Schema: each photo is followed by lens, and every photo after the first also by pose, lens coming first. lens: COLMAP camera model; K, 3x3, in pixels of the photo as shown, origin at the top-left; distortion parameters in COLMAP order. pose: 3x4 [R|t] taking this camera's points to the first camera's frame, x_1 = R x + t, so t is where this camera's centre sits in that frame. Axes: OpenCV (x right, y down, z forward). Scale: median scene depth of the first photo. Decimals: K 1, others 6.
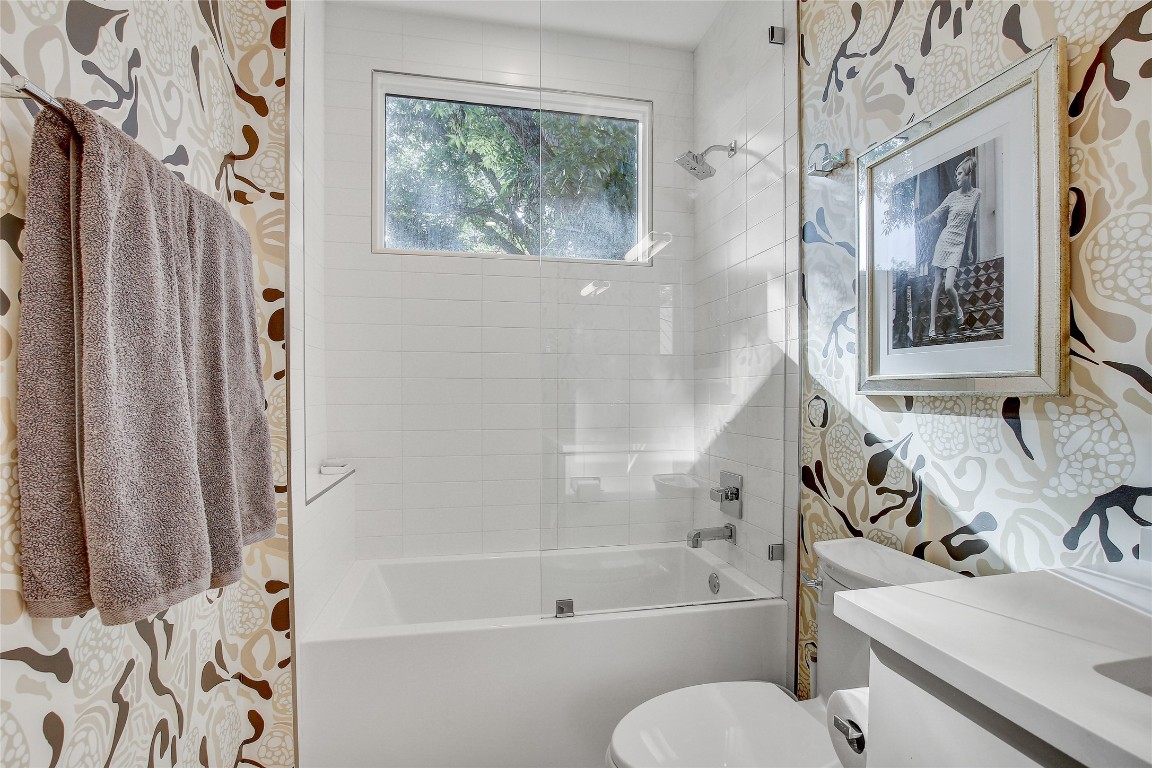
lens RADIAL K [[537.6, 0, 580.9], [0, 537.6, 389.1], [0, 0, 1]] dist [-0.019567, -0.000036]
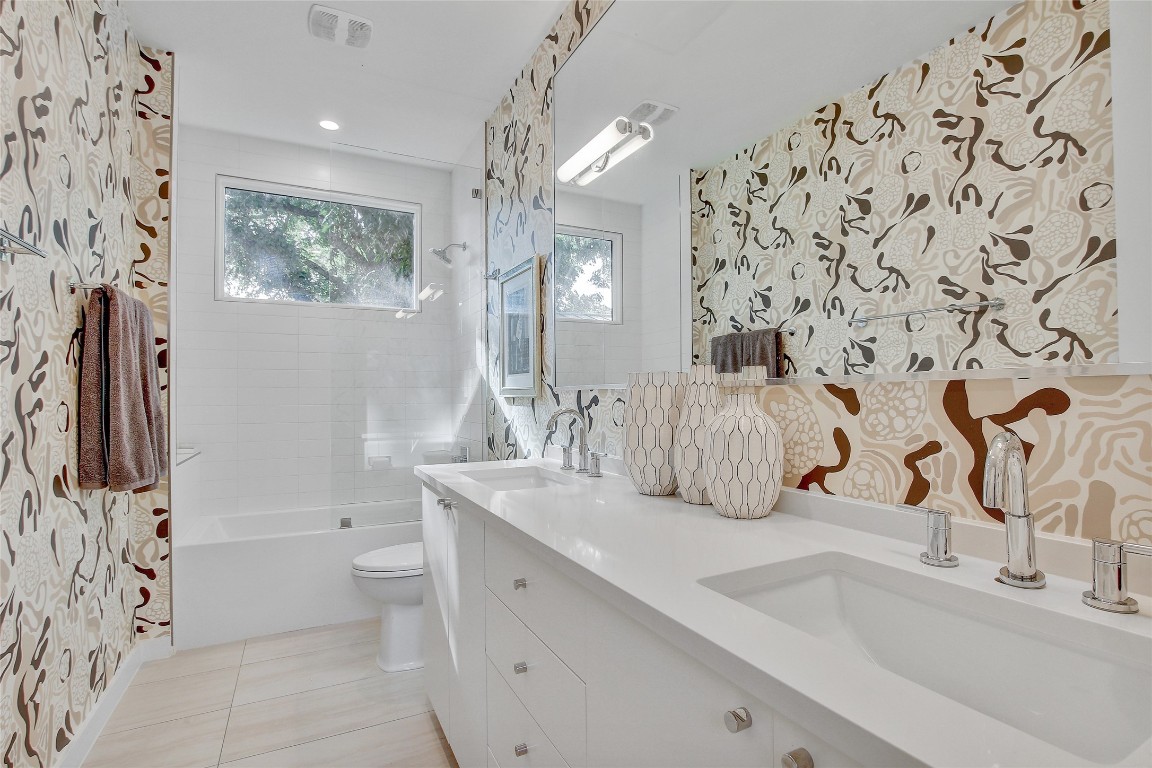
lens RADIAL K [[537.6, 0, 568.7], [0, 537.6, 386.1], [0, 0, 1]] dist [-0.019567, -0.000036]
pose [[0.967714, -0.000511, 0.252049, 0.267484], [0.003920, 0.999907, -0.013026, -0.004194], [-0.252019, 0.013593, 0.967627, -0.982067]]
